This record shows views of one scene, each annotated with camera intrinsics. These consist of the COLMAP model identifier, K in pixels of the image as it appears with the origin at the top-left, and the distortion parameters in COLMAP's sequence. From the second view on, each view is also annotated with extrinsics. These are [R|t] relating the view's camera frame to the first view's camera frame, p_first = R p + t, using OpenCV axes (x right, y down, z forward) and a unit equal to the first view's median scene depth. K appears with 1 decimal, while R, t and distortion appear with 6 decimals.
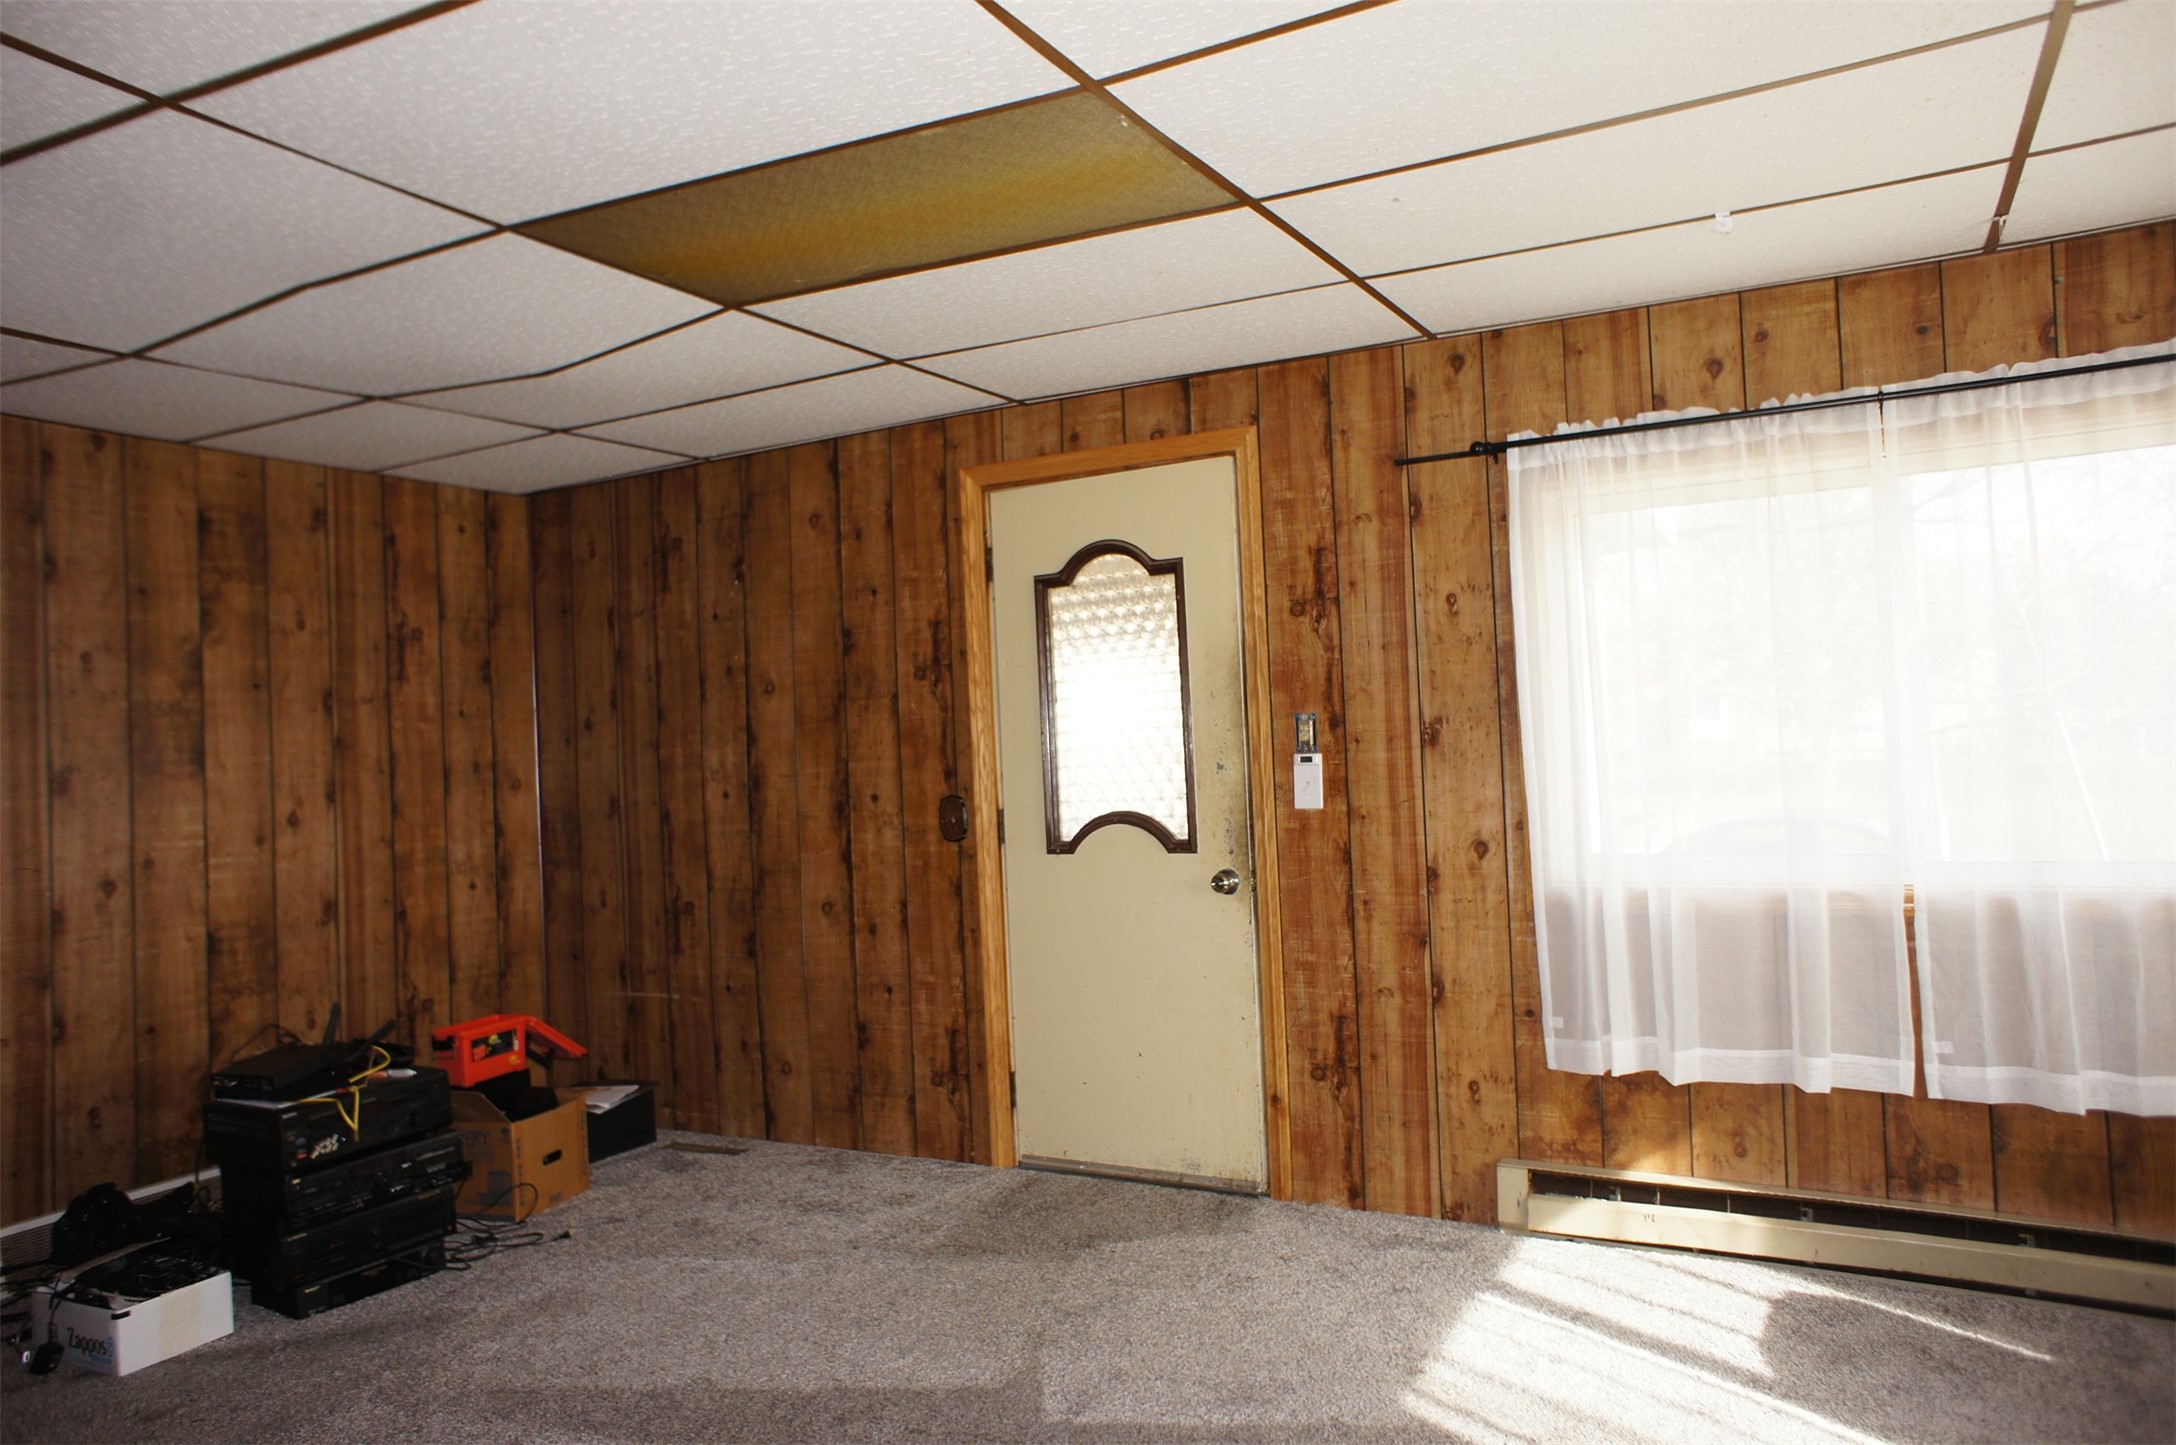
lens RADIAL K [[1487.9, 0, 1094.7], [0, 1487.9, 729.8], [0, 0, 1]] dist [-0.047446, 0.044603]
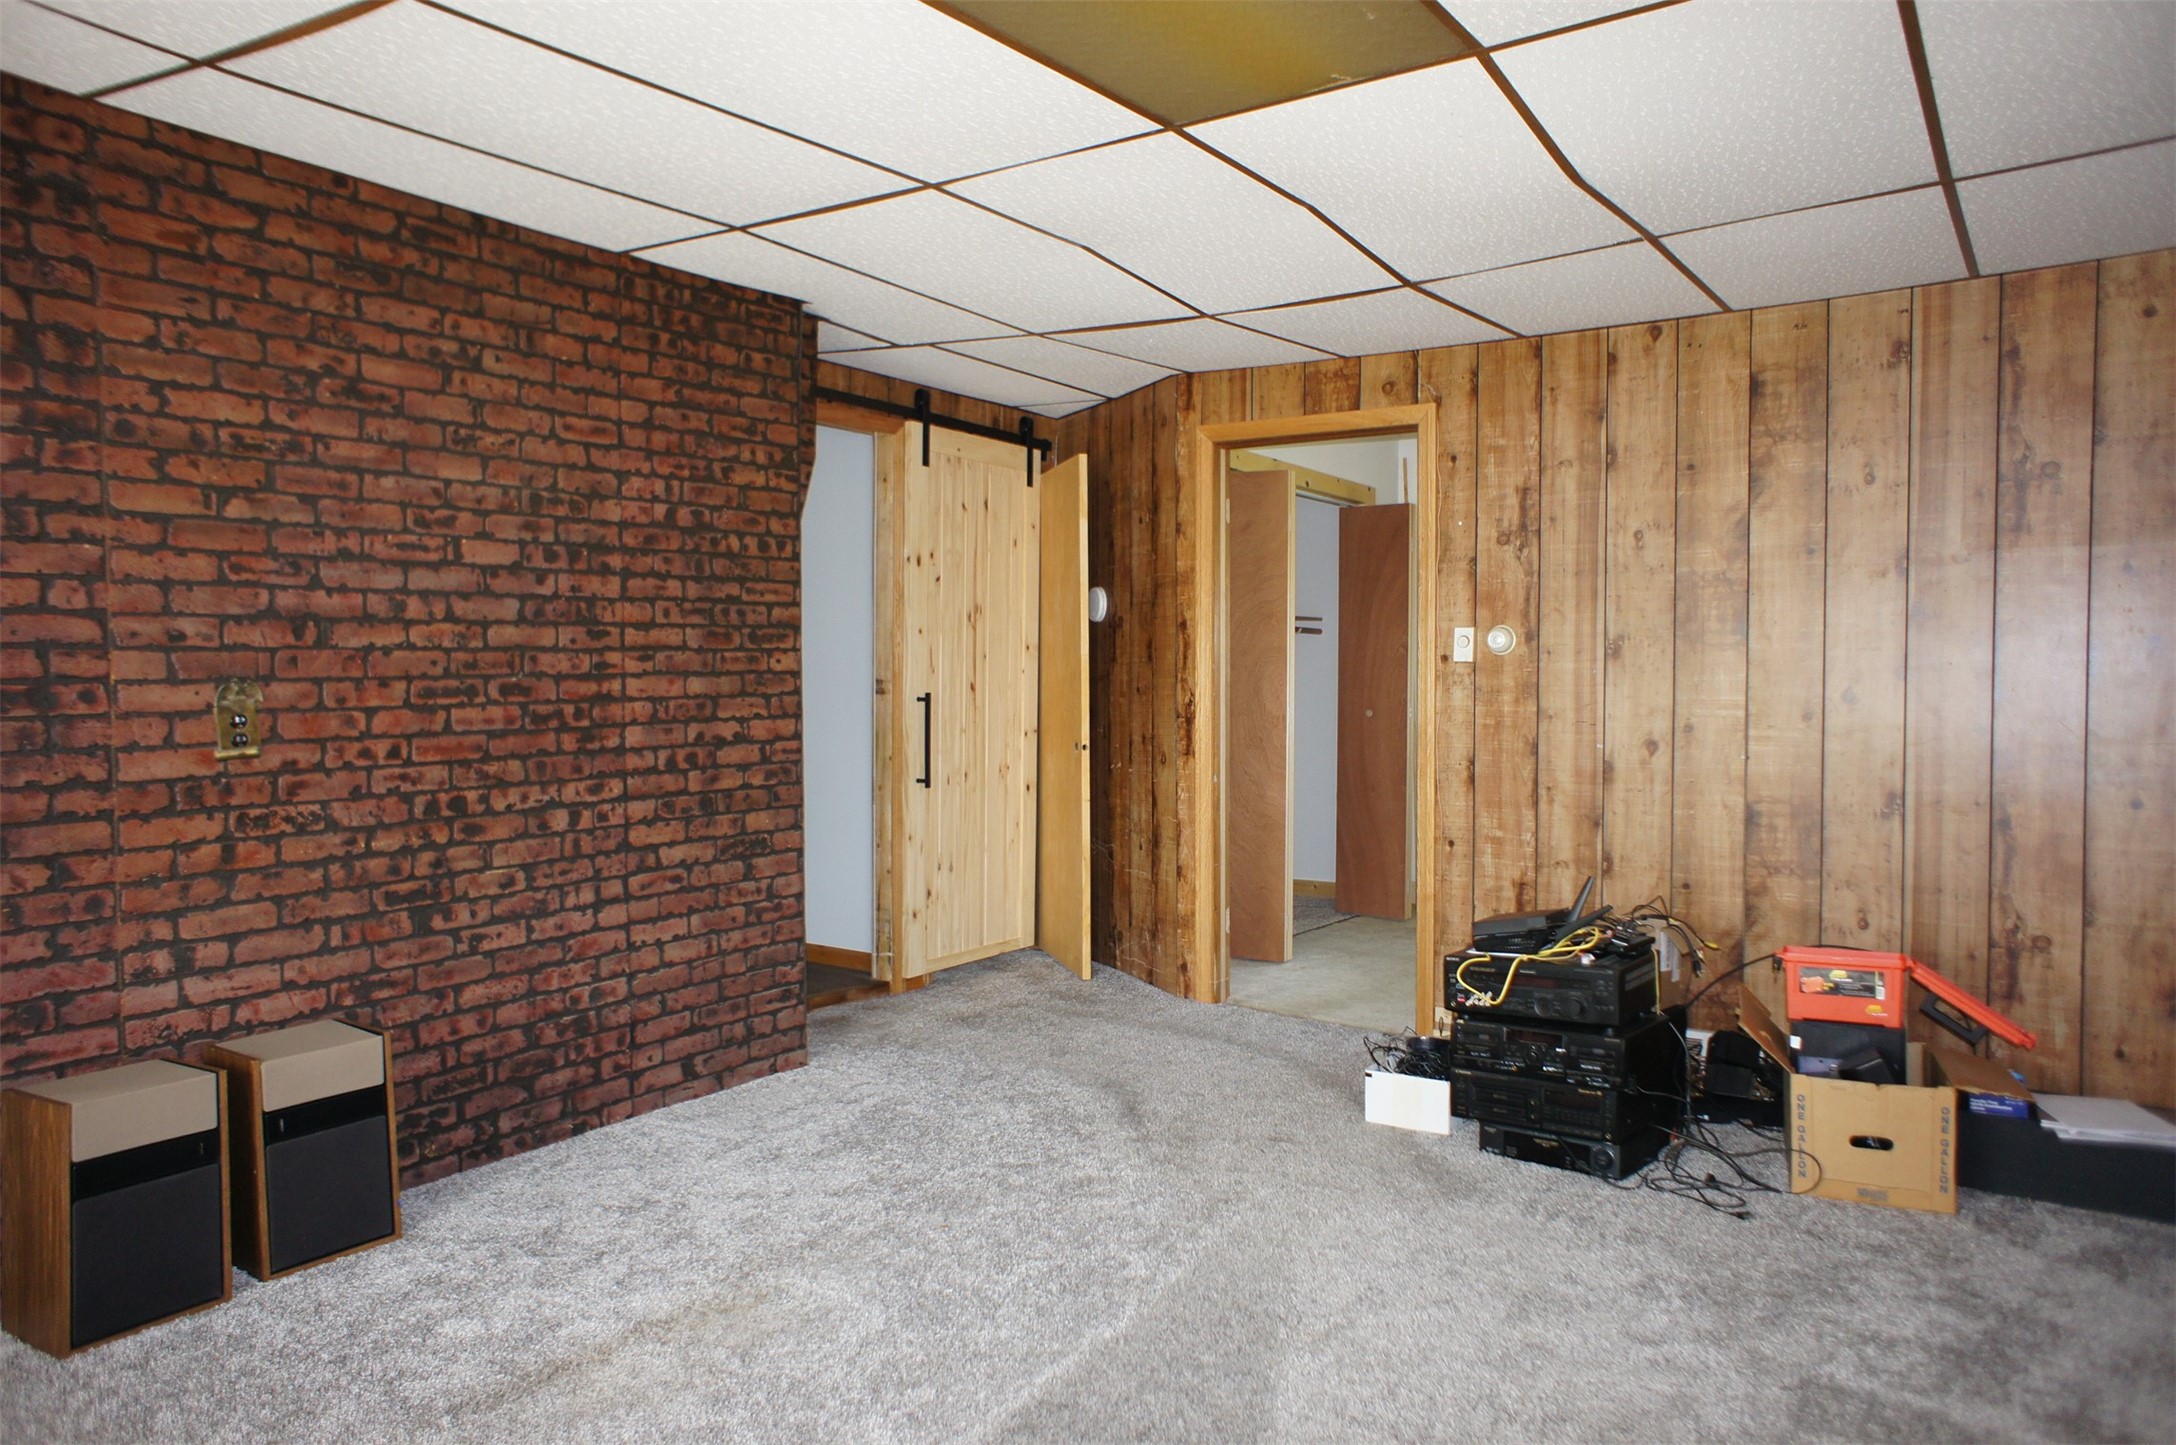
lens RADIAL K [[1487.9, 0, 1094.7], [0, 1487.9, 729.8], [0, 0, 1]] dist [-0.047446, 0.044603]
pose [[-0.133933, 0.074052, -0.988220, 0.447567], [0.017461, 0.997226, 0.072360, 0.008183], [0.990837, -0.007563, -0.134854, 0.709516]]
